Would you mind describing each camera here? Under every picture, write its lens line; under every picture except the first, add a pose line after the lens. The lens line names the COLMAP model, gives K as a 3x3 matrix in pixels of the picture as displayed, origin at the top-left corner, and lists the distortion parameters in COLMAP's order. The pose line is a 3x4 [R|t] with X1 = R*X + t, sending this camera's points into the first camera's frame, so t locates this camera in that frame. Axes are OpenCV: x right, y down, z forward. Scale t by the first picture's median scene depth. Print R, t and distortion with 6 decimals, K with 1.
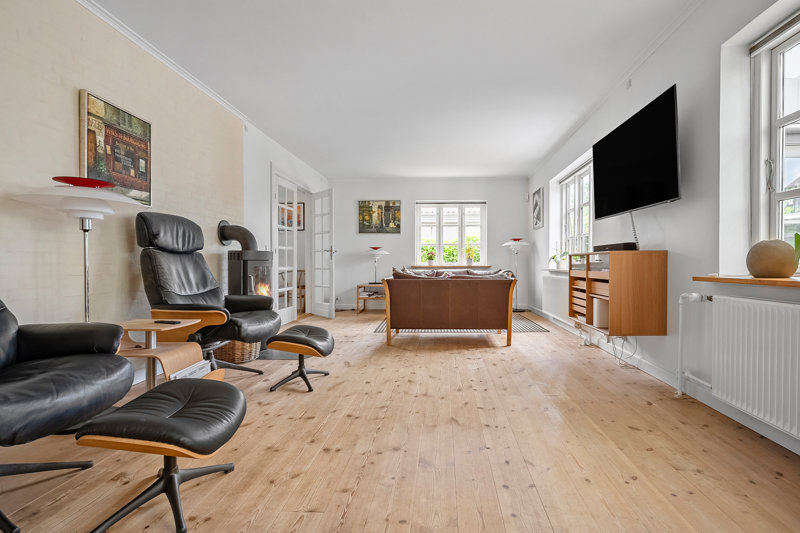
lens RADIAL K [[363.2, 0, 400.0], [0, 363.2, 266.5], [0, 0, 1]] dist [-0.000011, 0.000298]
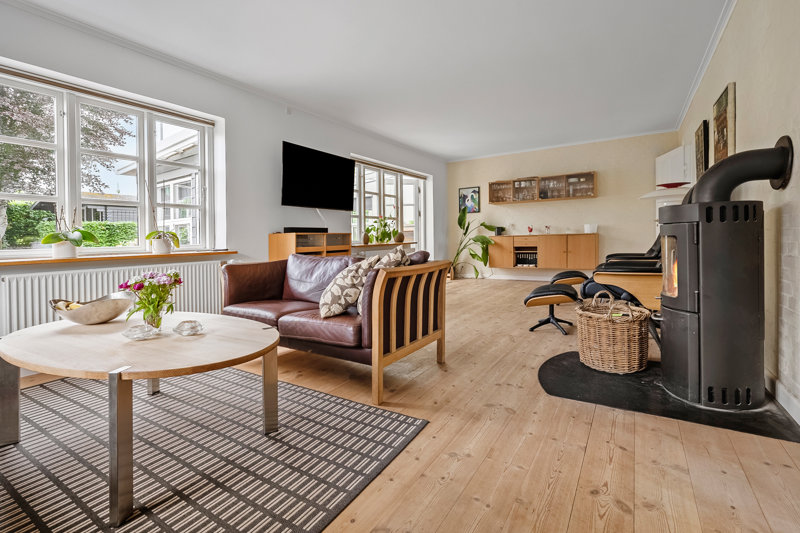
lens RADIAL K [[369.1, 0, 400.6], [0, 369.1, 237.6], [0, 0, 1]] dist [-0.000412, 0.000059]
pose [[-0.908641, 0.025921, 0.416773, -0.356790], [0.031884, 0.999465, 0.007350, -0.023525], [-0.416359, 0.019967, -0.908981, 2.406836]]
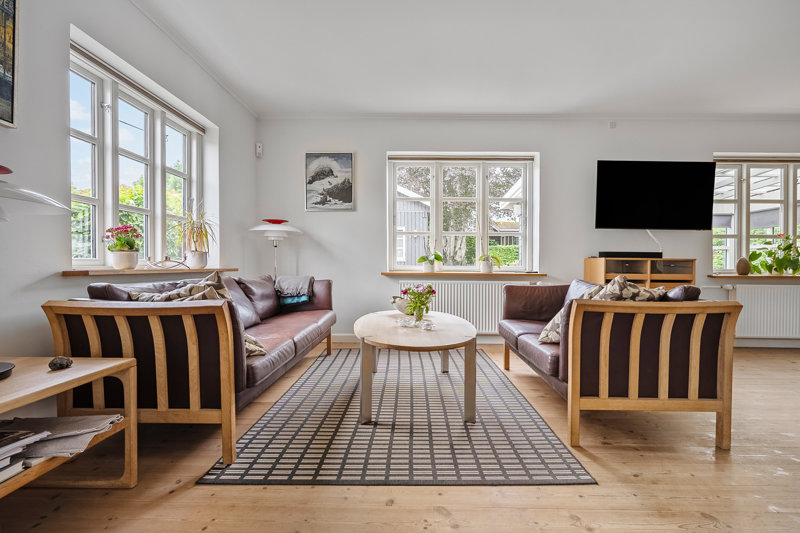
lens RADIAL K [[375.6, 0, 400.0], [0, 375.6, 266.5], [0, 0, 1]] dist [0.000212, 0.000181]
pose [[-0.102087, -0.005028, 0.994763, -0.667042], [0.002815, 0.999982, 0.005343, -0.022623], [-0.994772, 0.003346, -0.102071, 2.140133]]
